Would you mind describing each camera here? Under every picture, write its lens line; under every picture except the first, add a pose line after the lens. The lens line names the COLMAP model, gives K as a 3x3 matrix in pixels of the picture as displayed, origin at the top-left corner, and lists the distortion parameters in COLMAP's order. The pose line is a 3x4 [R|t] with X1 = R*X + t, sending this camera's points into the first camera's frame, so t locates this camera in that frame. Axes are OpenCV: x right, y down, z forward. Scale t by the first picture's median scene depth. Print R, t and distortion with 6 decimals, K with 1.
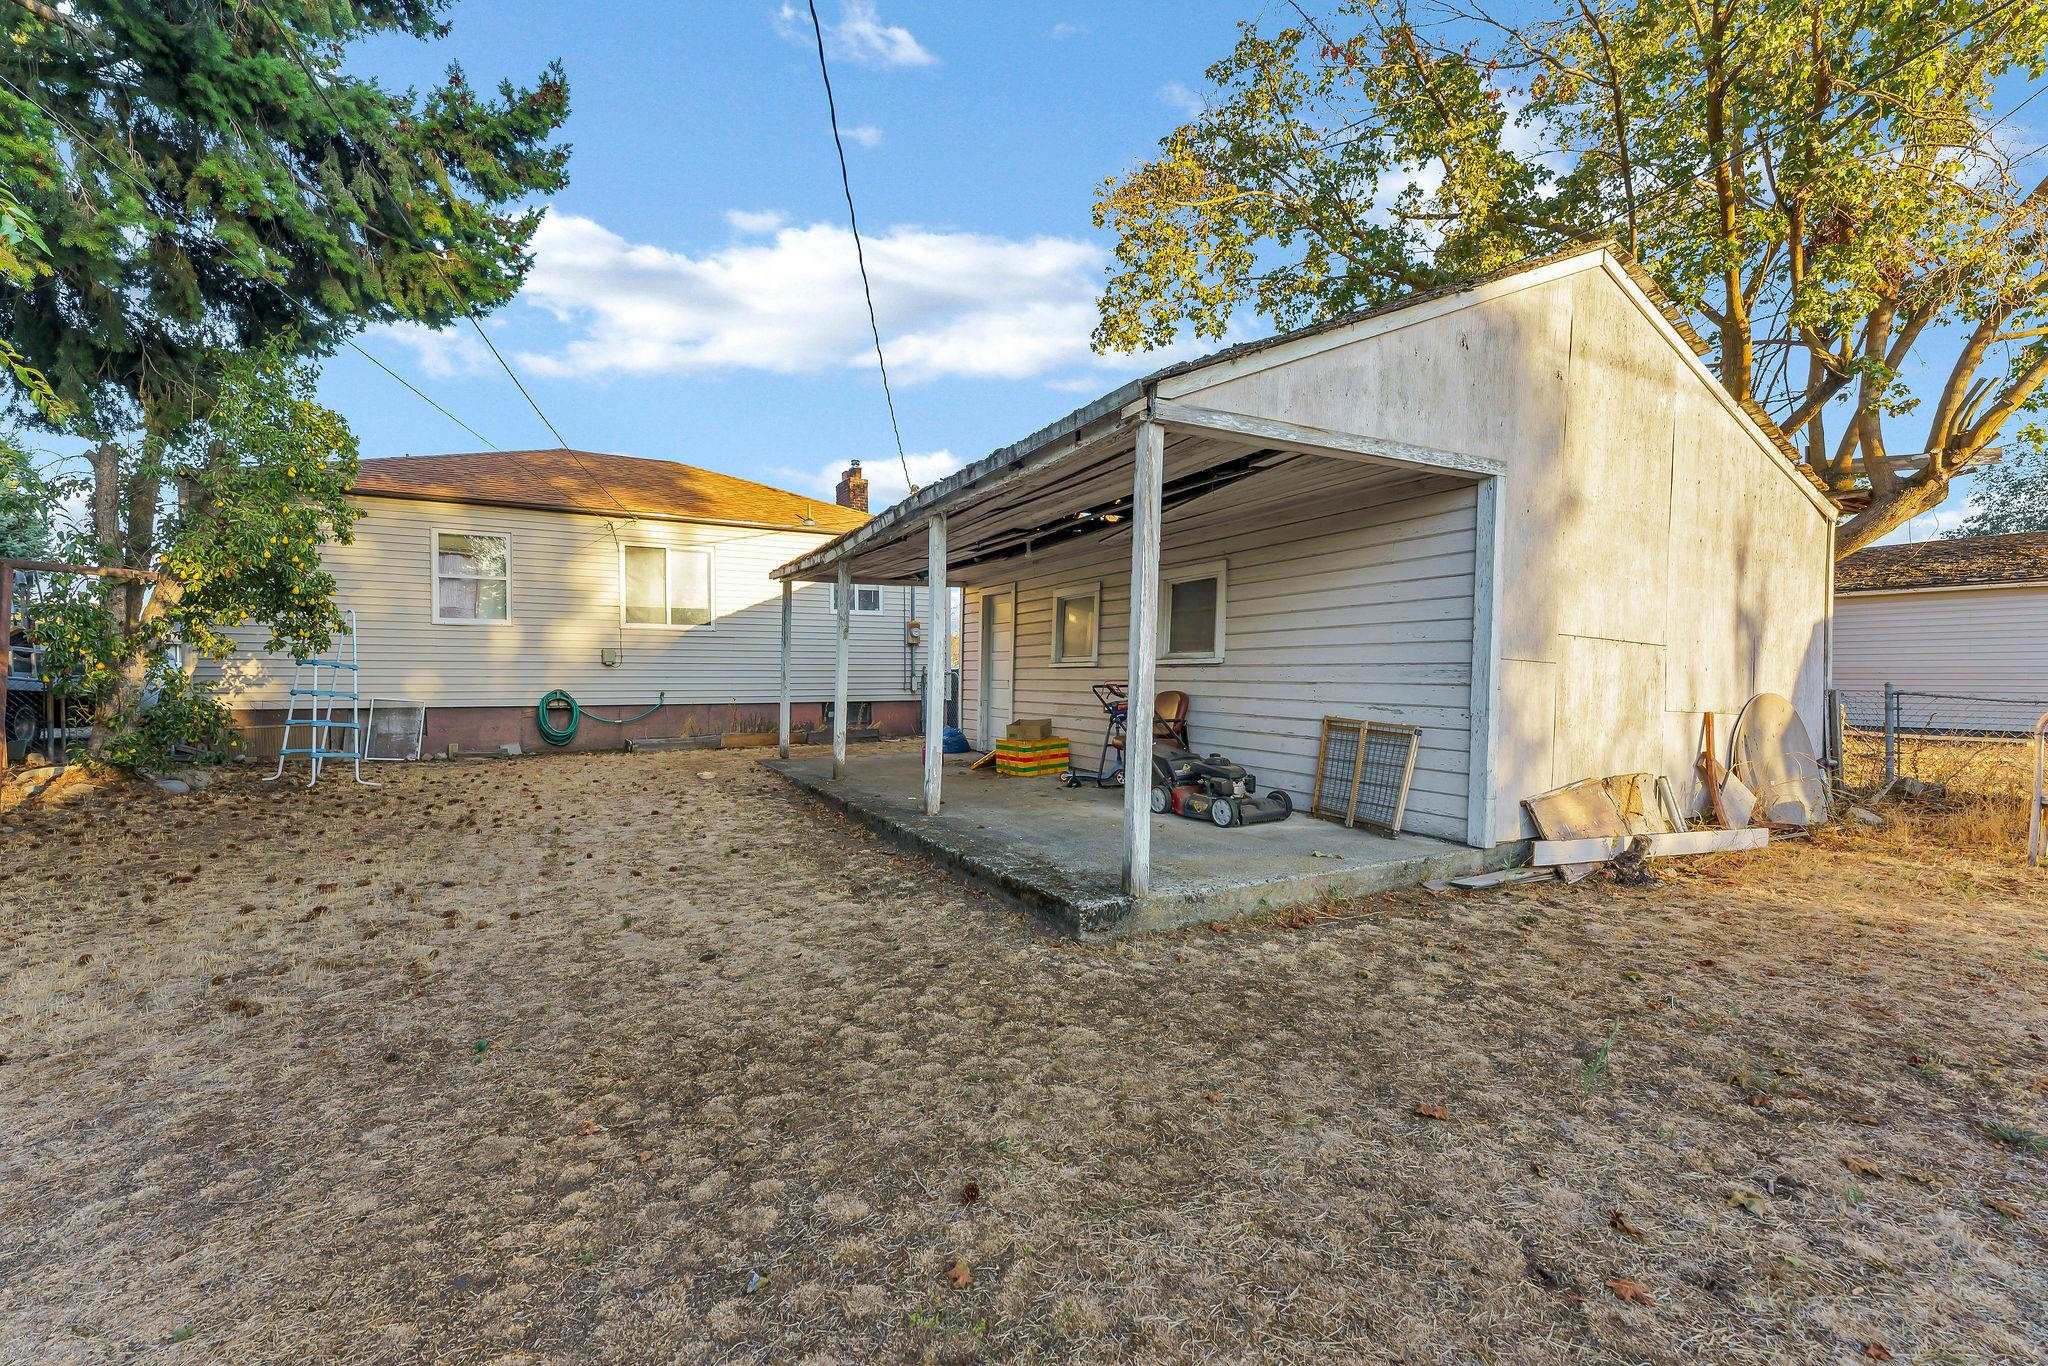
lens RADIAL K [[884.1, 0, 1015.0], [0, 884.1, 685.8], [0, 0, 1]] dist [0.004207, 0.000131]
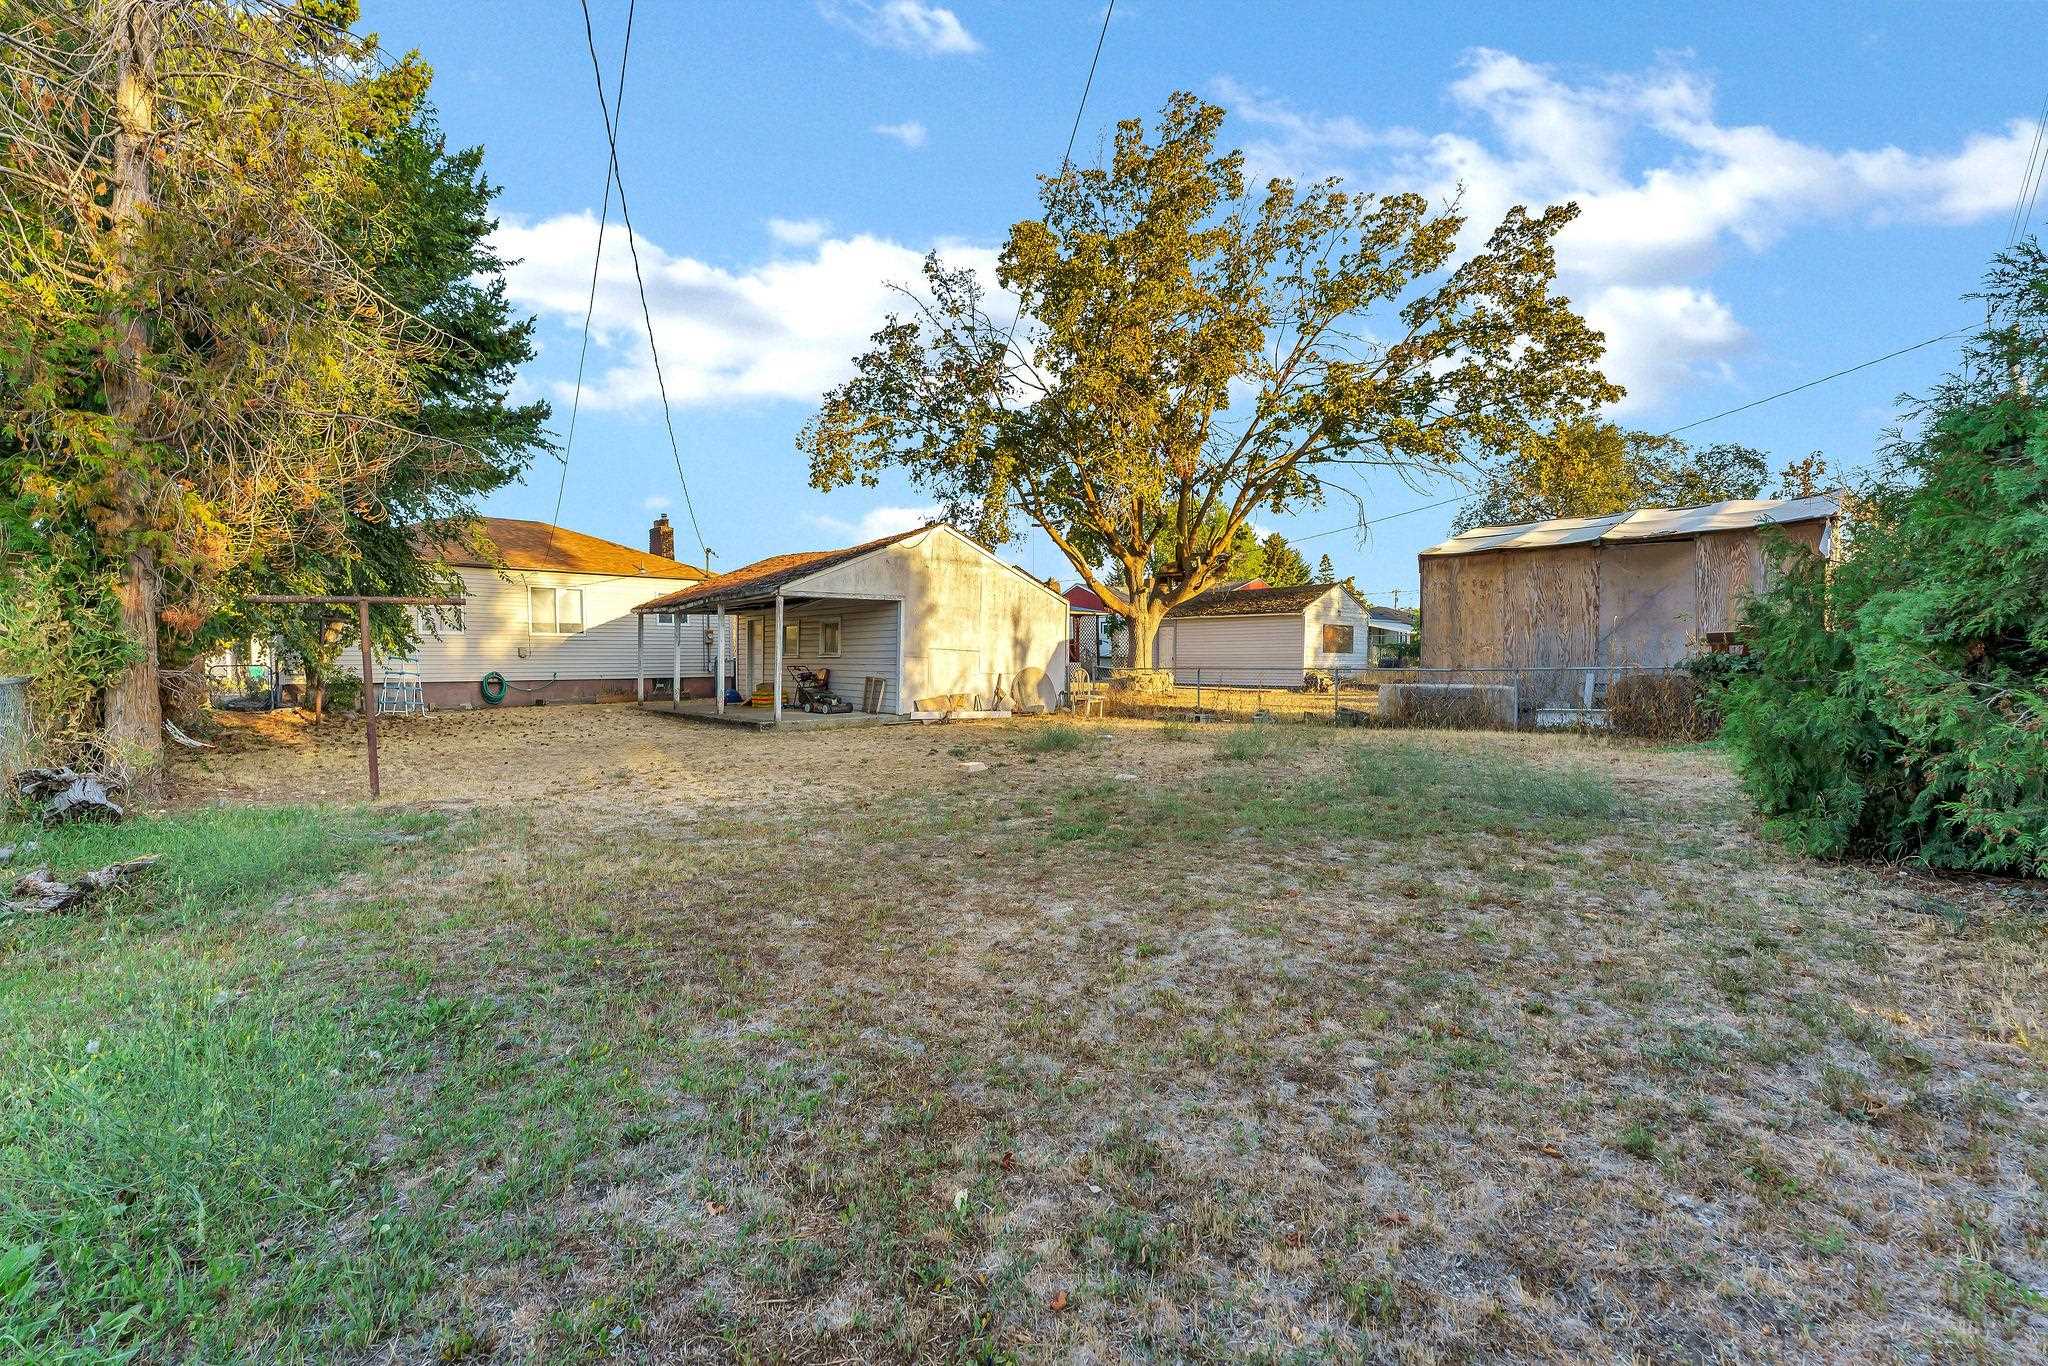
lens RADIAL K [[884.1, 0, 1076.1], [0, 884.1, 701.8], [0, 0, 1]] dist [0.004207, 0.000131]
pose [[0.961623, -0.019650, 0.273670, 0.123904], [0.008100, 0.999031, 0.043271, -0.002757], [-0.274255, -0.039394, 0.960850, -1.085945]]
